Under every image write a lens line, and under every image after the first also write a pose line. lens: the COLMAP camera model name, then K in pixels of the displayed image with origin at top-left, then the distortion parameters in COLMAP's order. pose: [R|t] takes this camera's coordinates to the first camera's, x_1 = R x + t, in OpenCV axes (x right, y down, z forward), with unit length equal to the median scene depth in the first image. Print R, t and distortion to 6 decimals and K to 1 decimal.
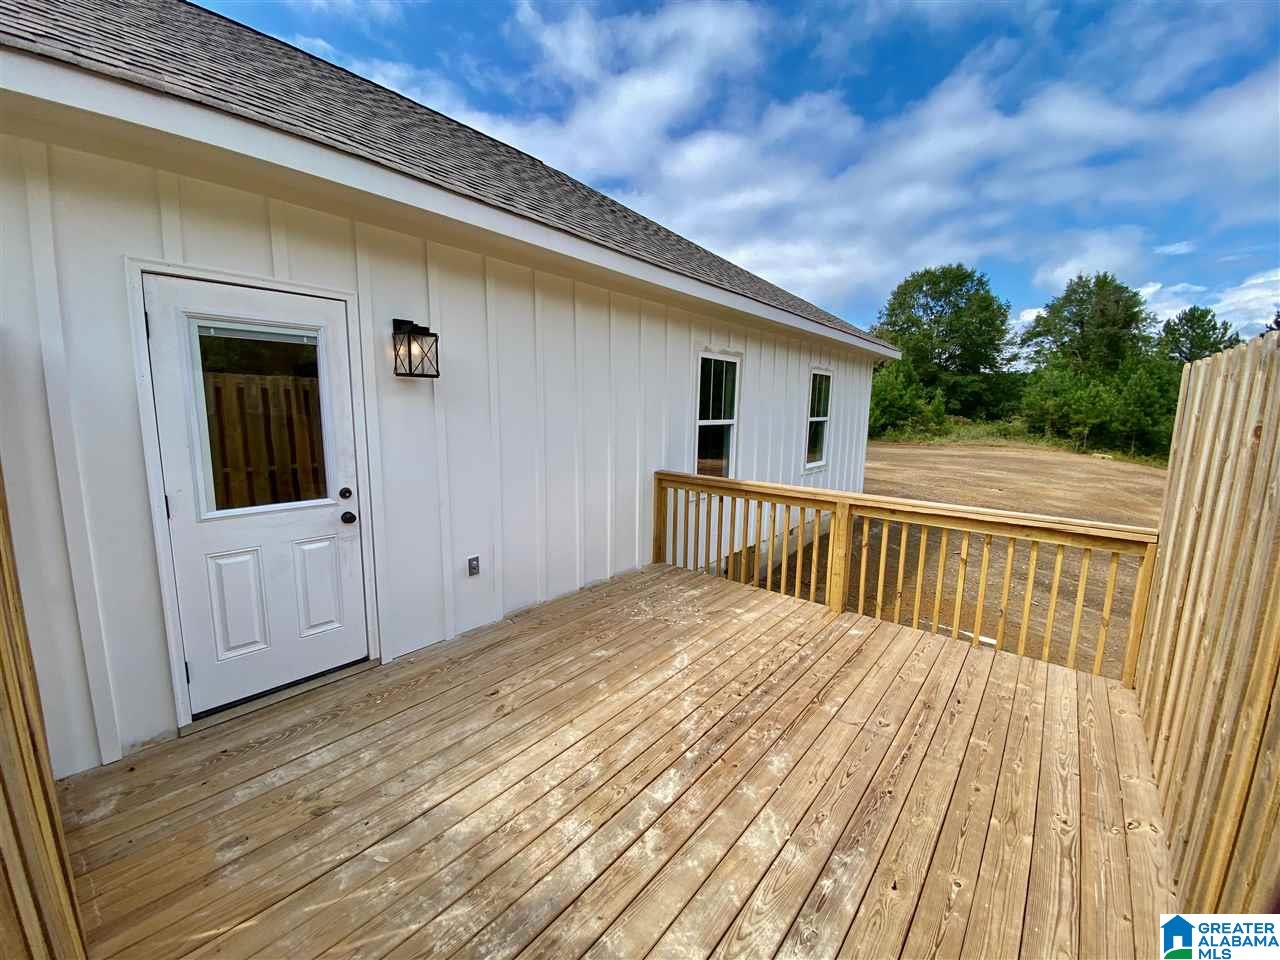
lens RADIAL K [[527.1, 0, 636.2], [0, 527.1, 483.0], [0, 0, 1]] dist [0.029799, -0.023966]
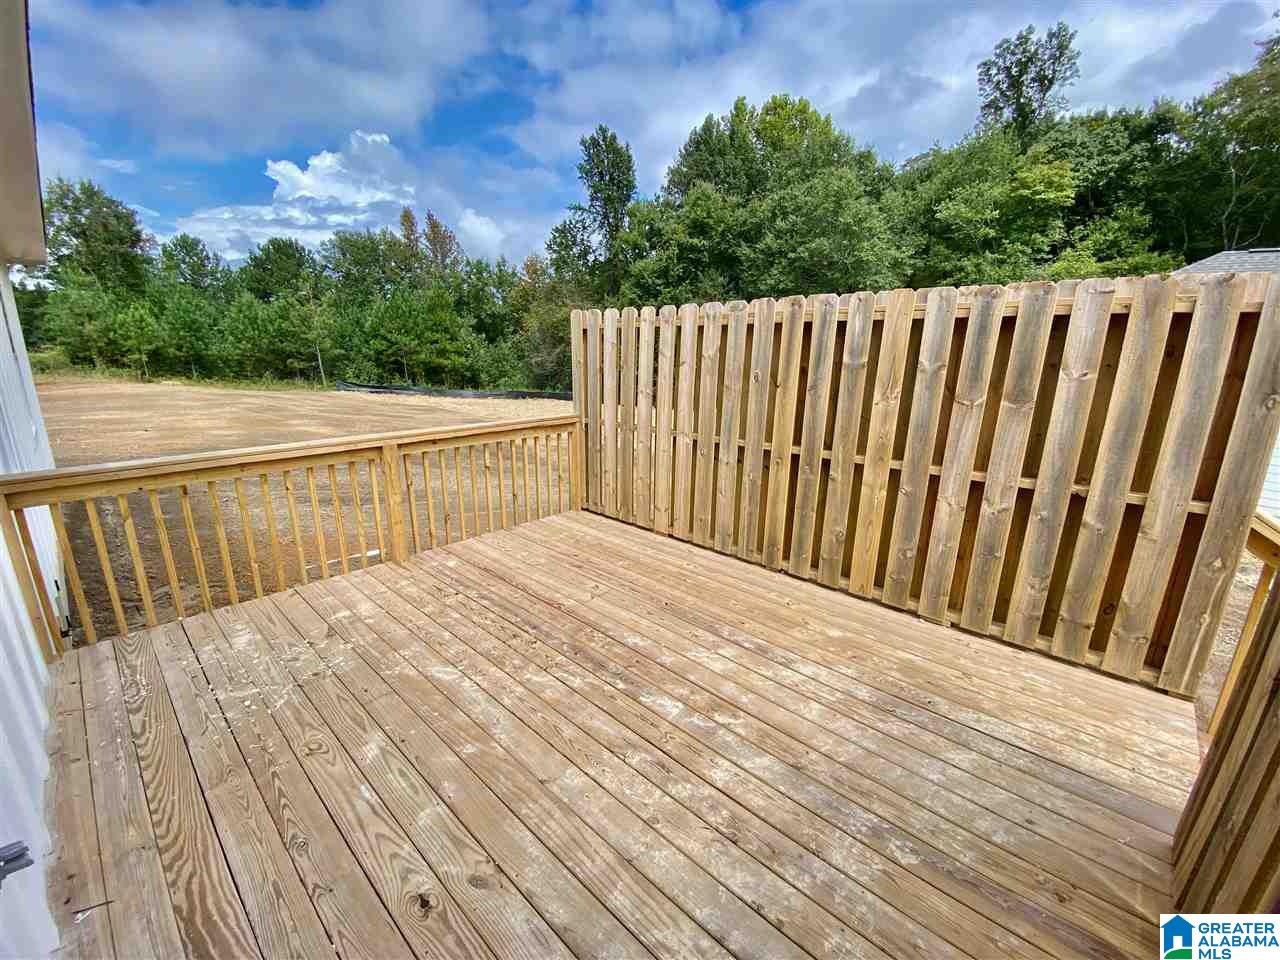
lens RADIAL K [[527.1, 0, 636.2], [0, 527.1, 483.0], [0, 0, 1]] dist [0.029799, -0.023966]
pose [[0.053352, -0.275781, 0.959739, -0.571343], [0.142671, 0.953353, 0.266015, -0.098579], [-0.988331, 0.122734, 0.090209, 0.609297]]
